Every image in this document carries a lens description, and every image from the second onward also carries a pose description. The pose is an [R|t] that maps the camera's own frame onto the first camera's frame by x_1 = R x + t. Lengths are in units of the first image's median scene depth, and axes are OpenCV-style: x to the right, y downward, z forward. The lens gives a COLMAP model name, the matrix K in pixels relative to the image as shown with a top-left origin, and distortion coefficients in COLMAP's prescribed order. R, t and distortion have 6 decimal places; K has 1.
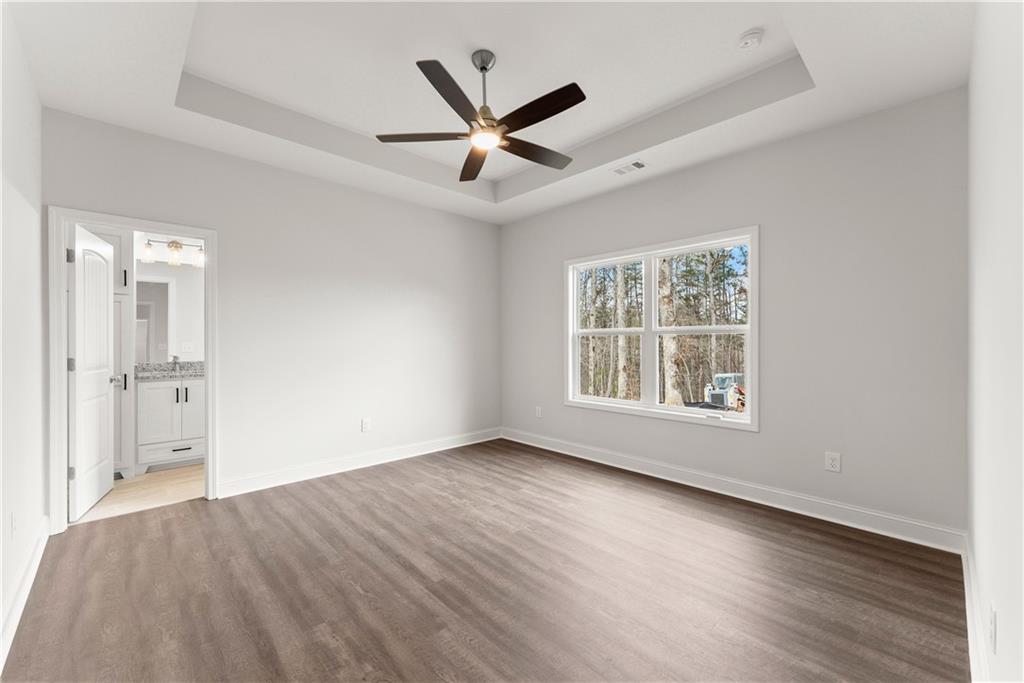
lens RADIAL K [[414.7, 0, 512.0], [0, 414.7, 341.5], [0, 0, 1]] dist [0.000658, -0.000017]
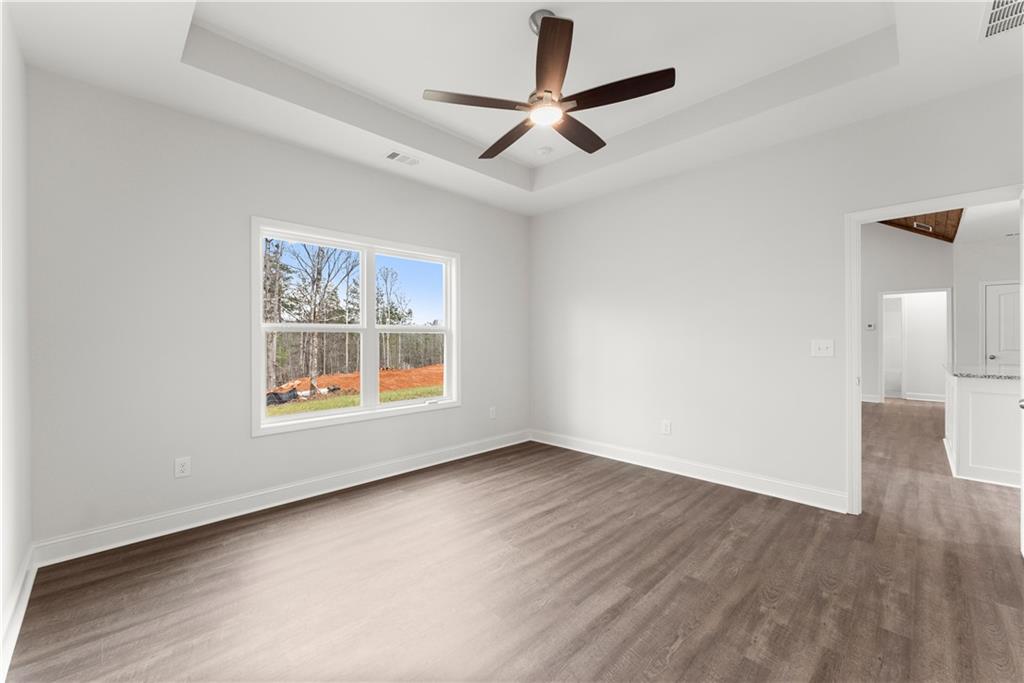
lens RADIAL K [[410.9, 0, 510.1], [0, 410.9, 337.6], [0, 0, 1]] dist [0.001023, 0.000079]
pose [[-0.020407, 0.002781, 0.999788, -0.711091], [0.003686, 0.999990, -0.002707, -0.000188], [-0.999785, 0.003630, -0.020417, 0.817353]]
